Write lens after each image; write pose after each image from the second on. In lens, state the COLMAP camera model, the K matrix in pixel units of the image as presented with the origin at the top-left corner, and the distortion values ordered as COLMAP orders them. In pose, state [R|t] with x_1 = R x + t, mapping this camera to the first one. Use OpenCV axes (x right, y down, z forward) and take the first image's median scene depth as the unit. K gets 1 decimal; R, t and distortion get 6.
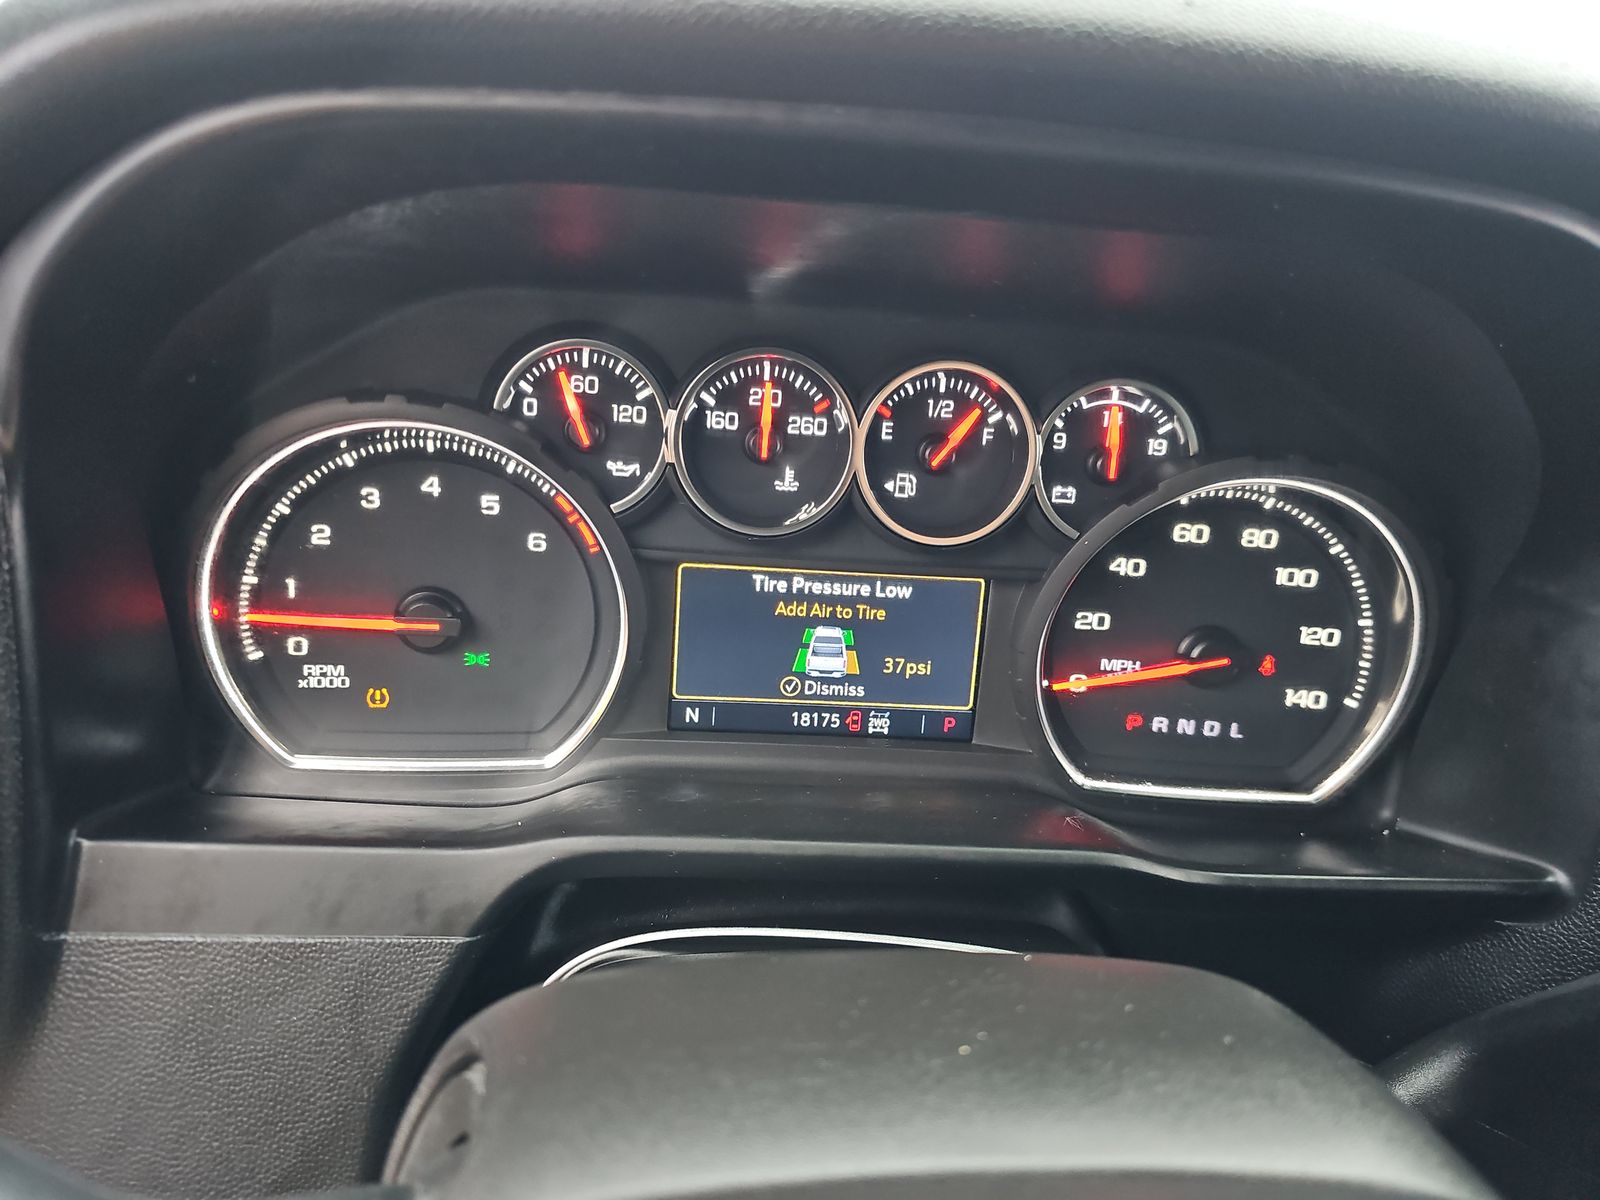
lens RADIAL K [[1045.2, 0, 795.0], [0, 1045.2, 586.3], [0, 0, 1]] dist [0.037561, -0.024672]
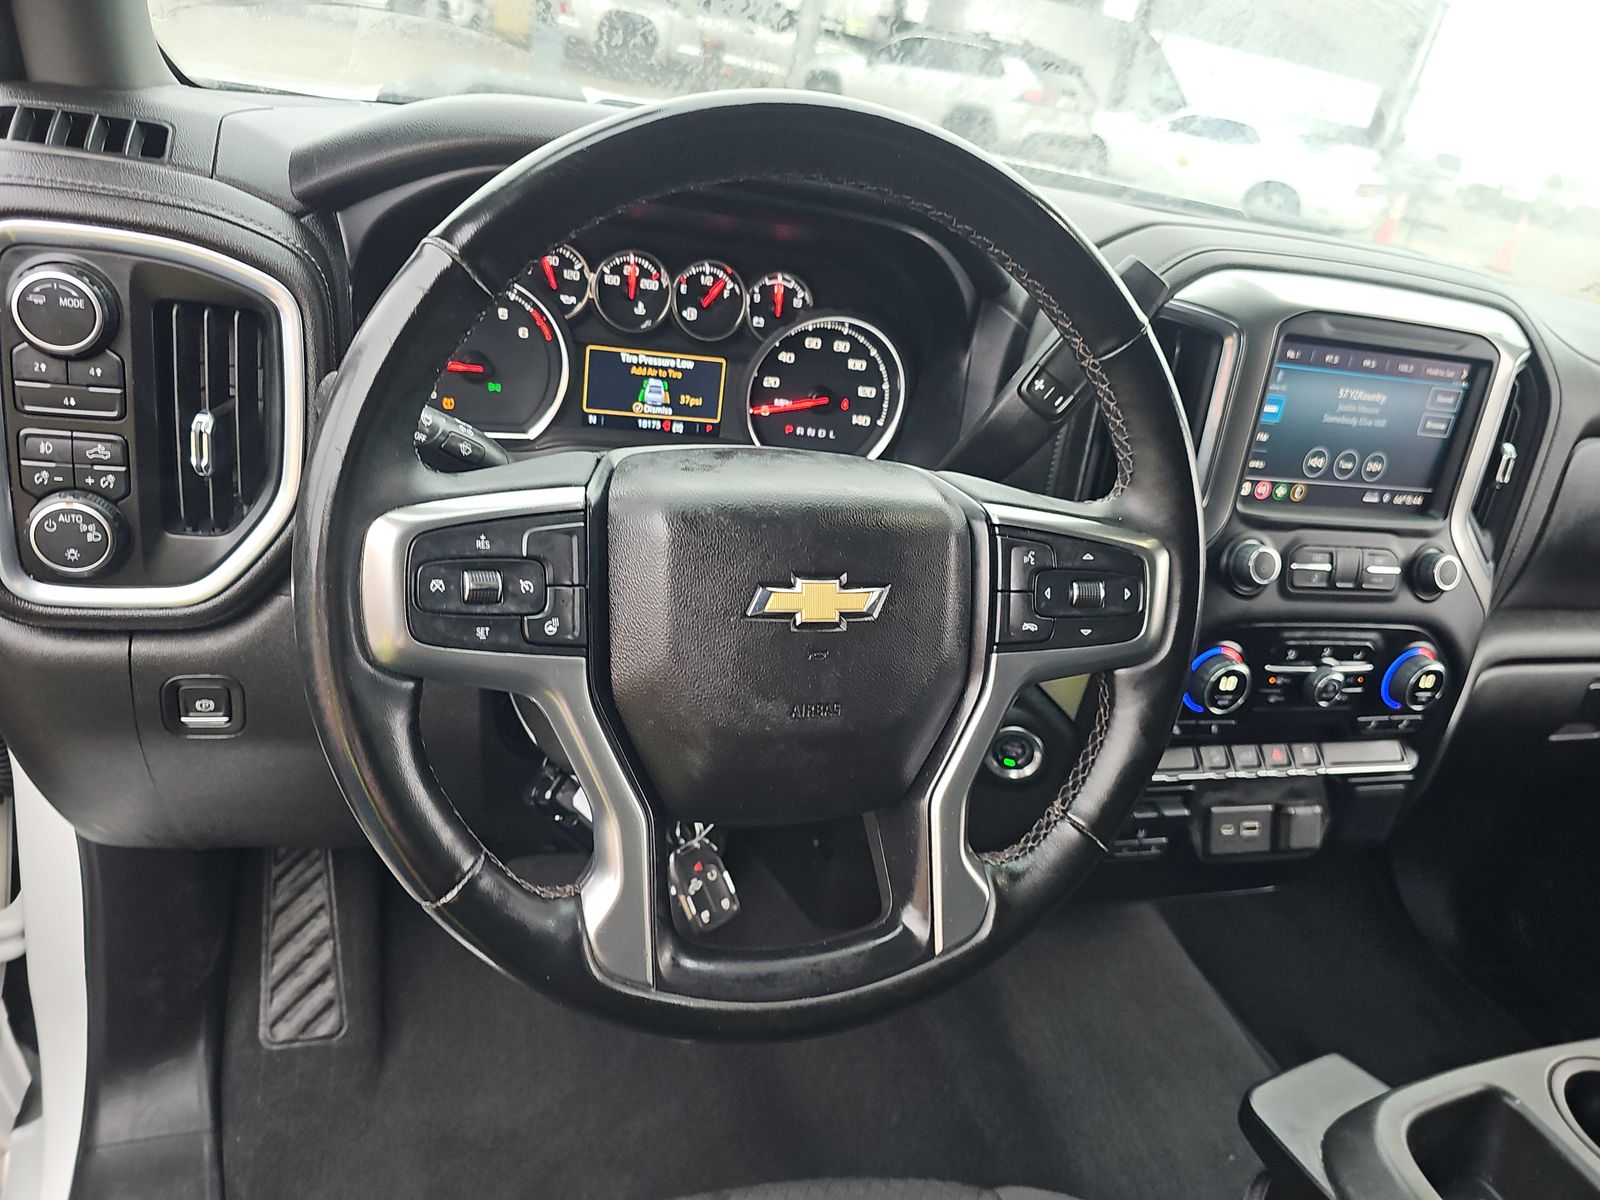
lens RADIAL K [[1045.2, 0, 791.0], [0, 1045.2, 610.5], [0, 0, 1]] dist [0.037561, -0.024672]
pose [[0.968514, -0.022511, 0.247941, -0.254950], [-0.011906, 0.990576, 0.136446, 0.219832], [-0.248676, -0.135102, 0.959118, -1.283449]]
